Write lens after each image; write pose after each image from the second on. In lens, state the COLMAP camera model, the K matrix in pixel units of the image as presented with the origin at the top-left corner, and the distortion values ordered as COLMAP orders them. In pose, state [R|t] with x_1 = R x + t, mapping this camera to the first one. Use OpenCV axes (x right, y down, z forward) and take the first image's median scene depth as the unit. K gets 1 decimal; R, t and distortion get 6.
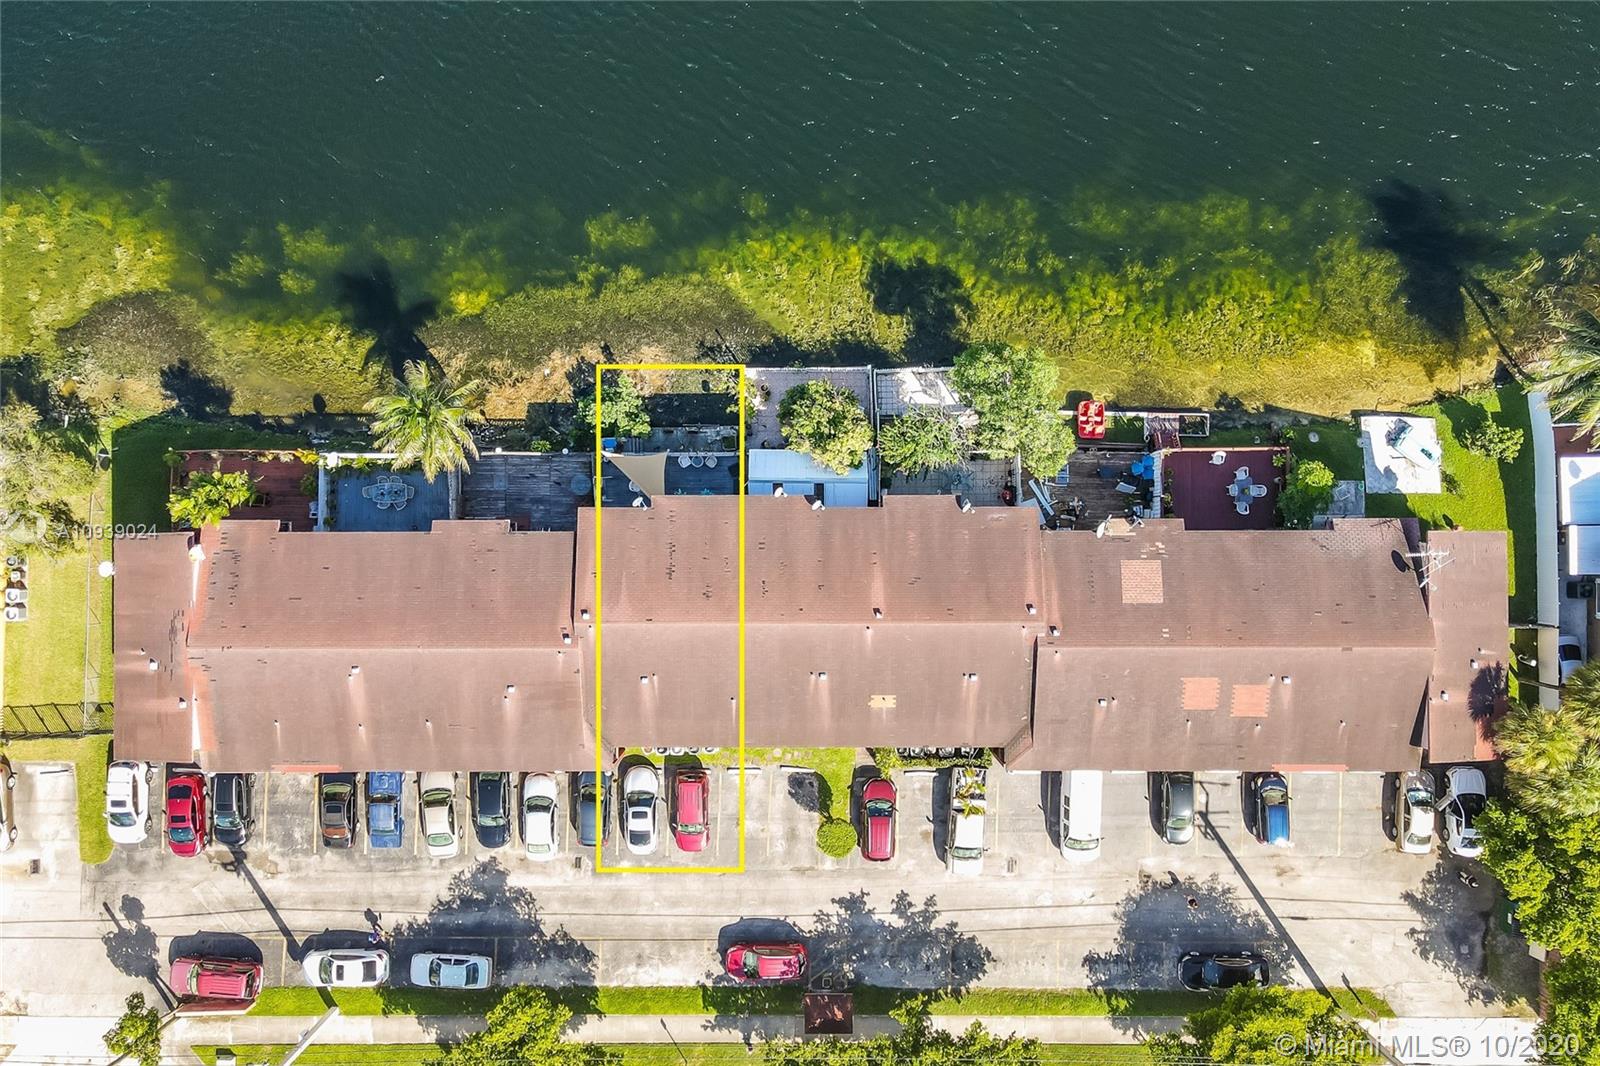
lens RADIAL K [[1214.1, 0, 794.1], [0, 1214.1, 531.1], [0, 0, 1]] dist [0.011430, 0.009152]
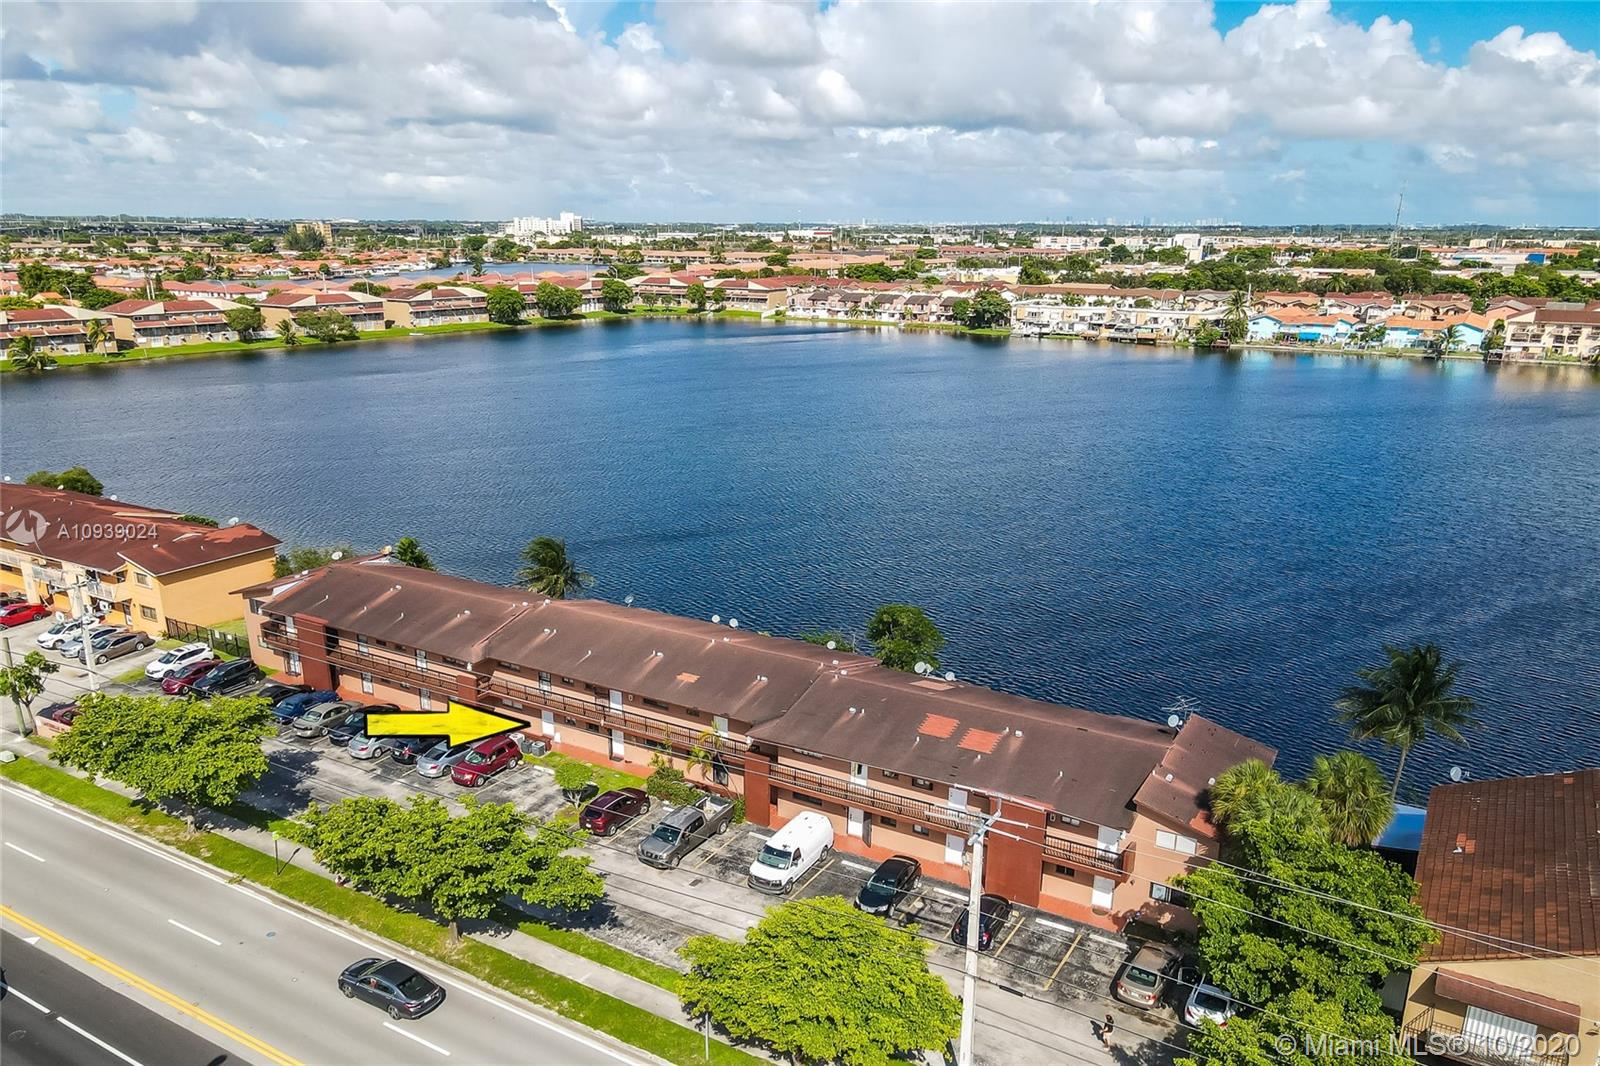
lens RADIAL K [[1214.1, 0, 799.9], [0, 1214.1, 535.8], [0, 0, 1]] dist [0.011430, 0.009152]
pose [[0.853815, 0.140580, -0.501236, 0.668010], [-0.520433, 0.207818, -0.828228, 0.934408], [-0.012266, 0.968013, 0.250601, 0.520733]]
